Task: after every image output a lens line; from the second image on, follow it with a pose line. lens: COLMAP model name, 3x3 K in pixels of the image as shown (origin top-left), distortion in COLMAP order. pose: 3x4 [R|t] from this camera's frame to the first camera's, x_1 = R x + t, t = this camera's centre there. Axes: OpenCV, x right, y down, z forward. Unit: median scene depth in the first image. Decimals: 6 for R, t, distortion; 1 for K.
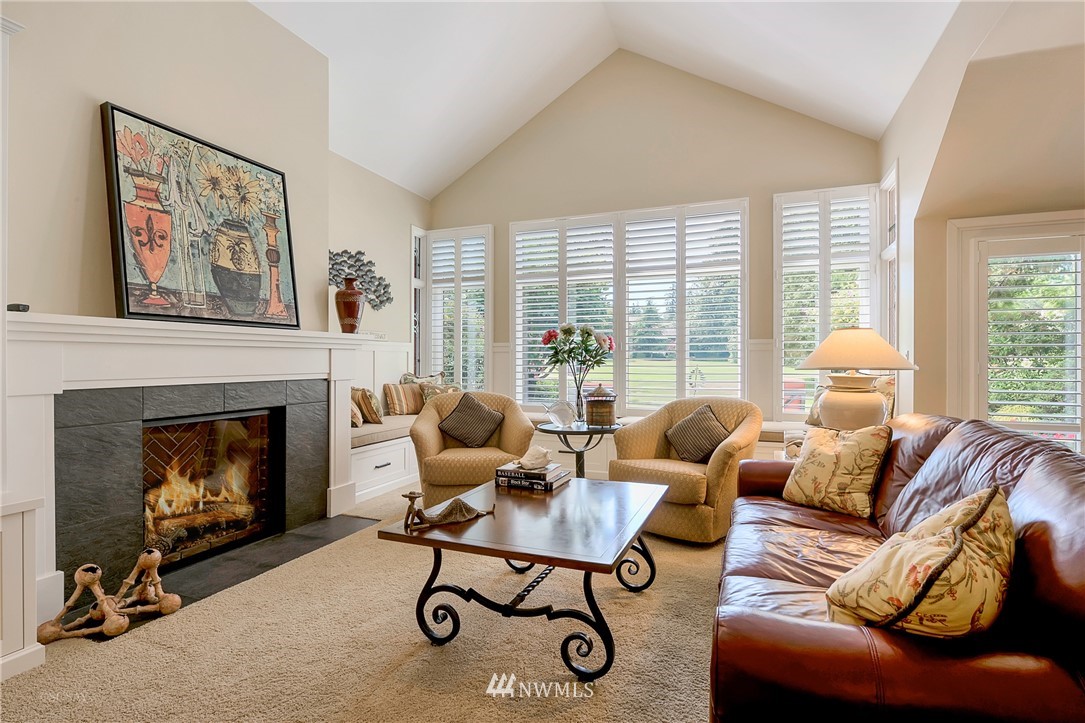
lens RADIAL K [[531.6, 0, 540.3], [0, 531.6, 362.3], [0, 0, 1]] dist [-0.002945, 0.000113]
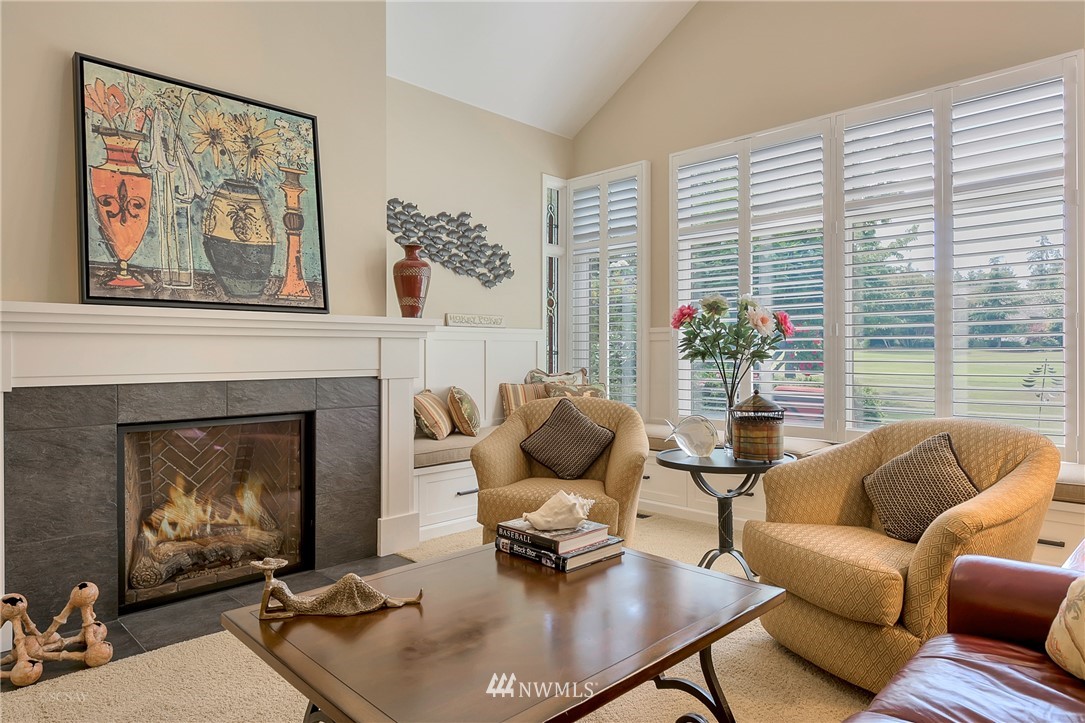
lens RADIAL K [[657.5, 0, 542.5], [0, 657.5, 352.7], [0, 0, 1]] dist [0.005247, -0.001064]
pose [[0.916037, -0.001072, -0.401091, 0.224386], [-0.000199, 0.999995, -0.003129, -0.001047], [0.401093, 0.002947, 0.916033, 0.240178]]
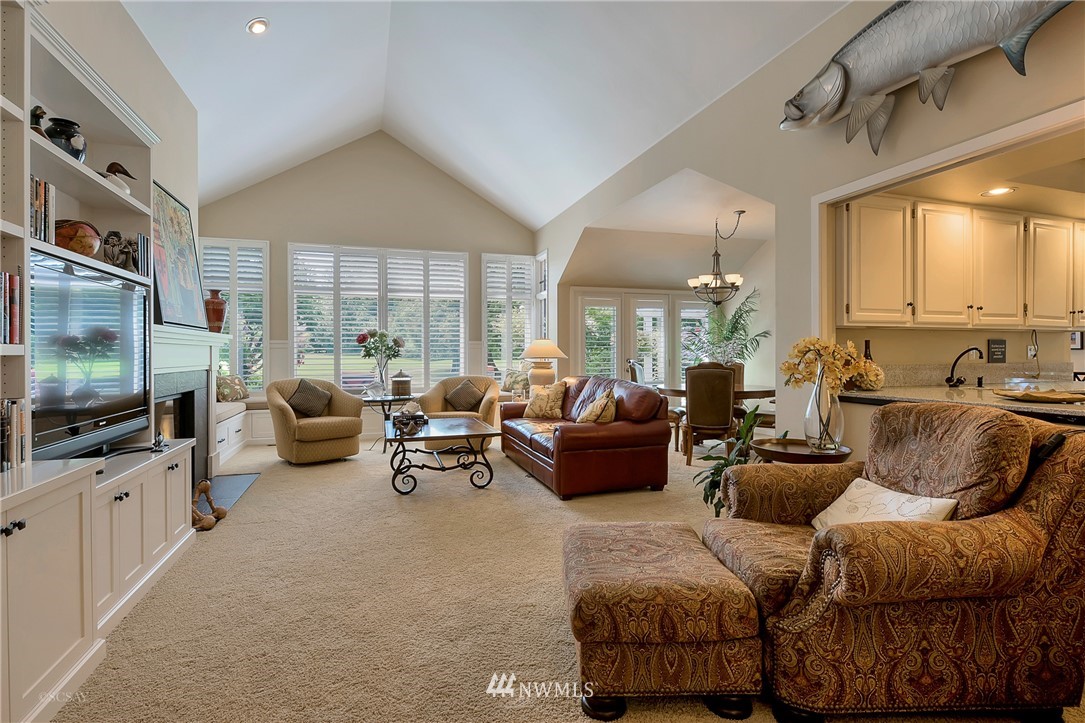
lens RADIAL K [[499.1, 0, 540.6], [0, 499.1, 357.0], [0, 0, 1]] dist [-0.002756, -0.000101]
pose [[0.781528, -0.006557, 0.623836, -0.574653], [0.004478, 0.999978, 0.004902, -0.001233], [-0.623855, -0.001037, 0.781540, -0.479788]]
